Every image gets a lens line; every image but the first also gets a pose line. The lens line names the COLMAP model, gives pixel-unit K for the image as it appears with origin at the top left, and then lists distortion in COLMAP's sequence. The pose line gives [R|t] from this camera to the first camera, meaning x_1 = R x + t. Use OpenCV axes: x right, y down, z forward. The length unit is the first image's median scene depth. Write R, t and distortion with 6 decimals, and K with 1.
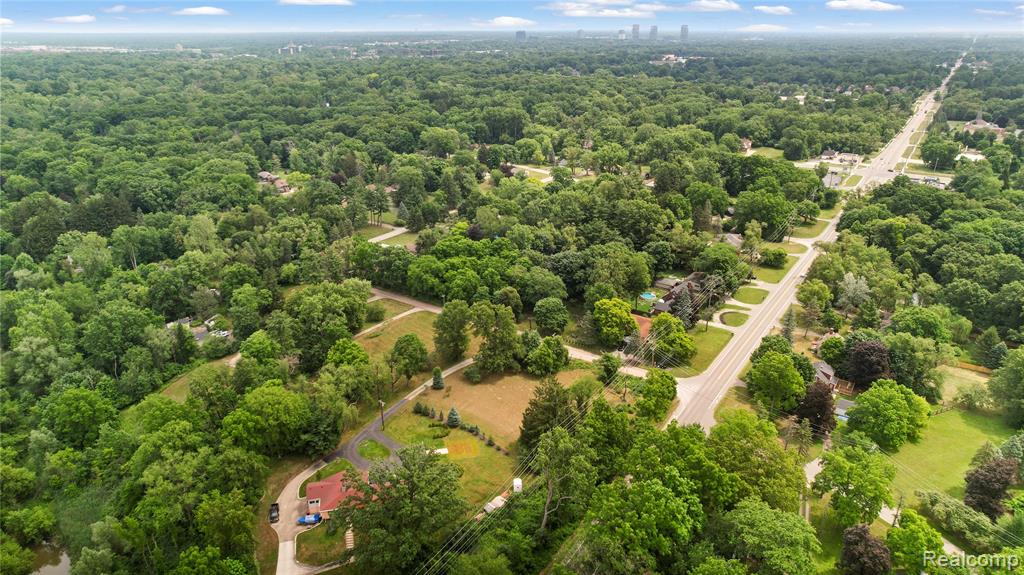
lens RADIAL K [[657.7, 0, 515.6], [0, 657.7, 291.3], [0, 0, 1]] dist [-0.029062, 0.019471]
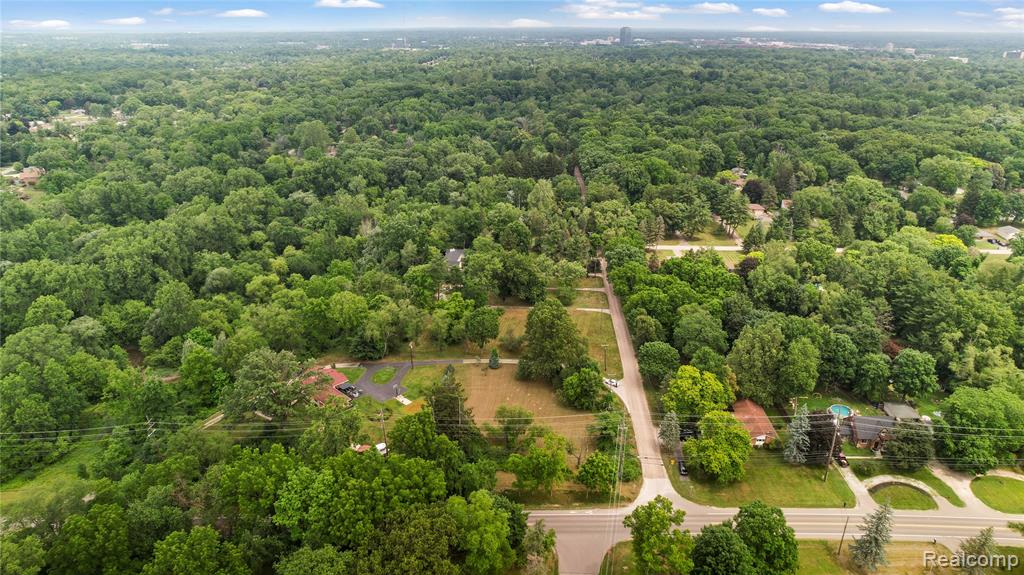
lens RADIAL K [[657.7, 0, 510.6], [0, 657.7, 280.0], [0, 0, 1]] dist [-0.029062, 0.019471]
pose [[0.529038, 0.315619, -0.787720, 0.547178], [-0.326460, 0.932518, 0.154384, -0.123176], [0.783290, 0.175484, 0.596374, 0.287368]]
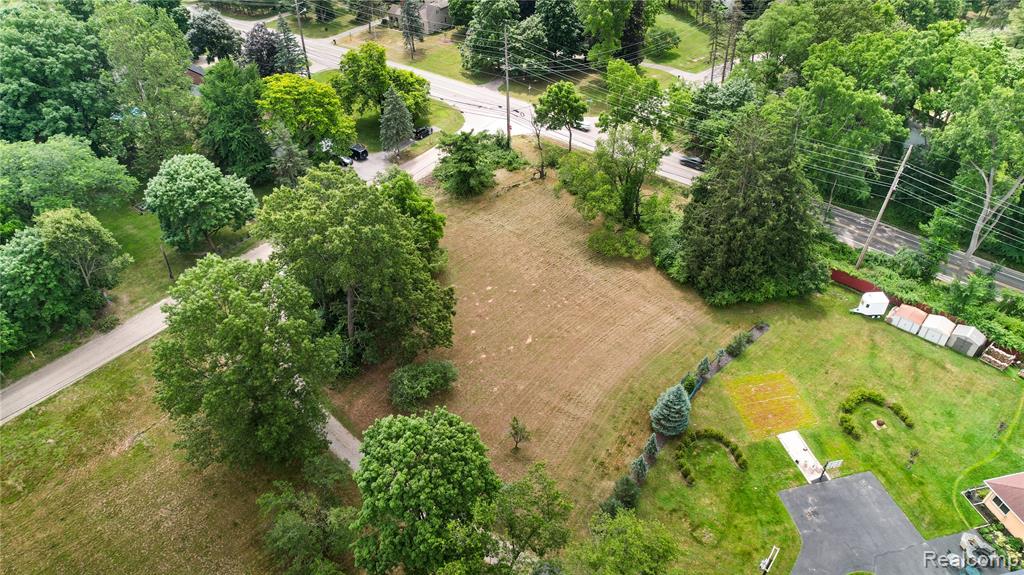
lens RADIAL K [[657.7, 0, 518.2], [0, 657.7, 285.5], [0, 0, 1]] dist [-0.029062, 0.019471]
pose [[0.023182, -0.627957, 0.777902, -0.235106], [0.376802, 0.726216, 0.575005, -0.065479], [-0.926004, 0.279786, 0.253450, 0.694441]]
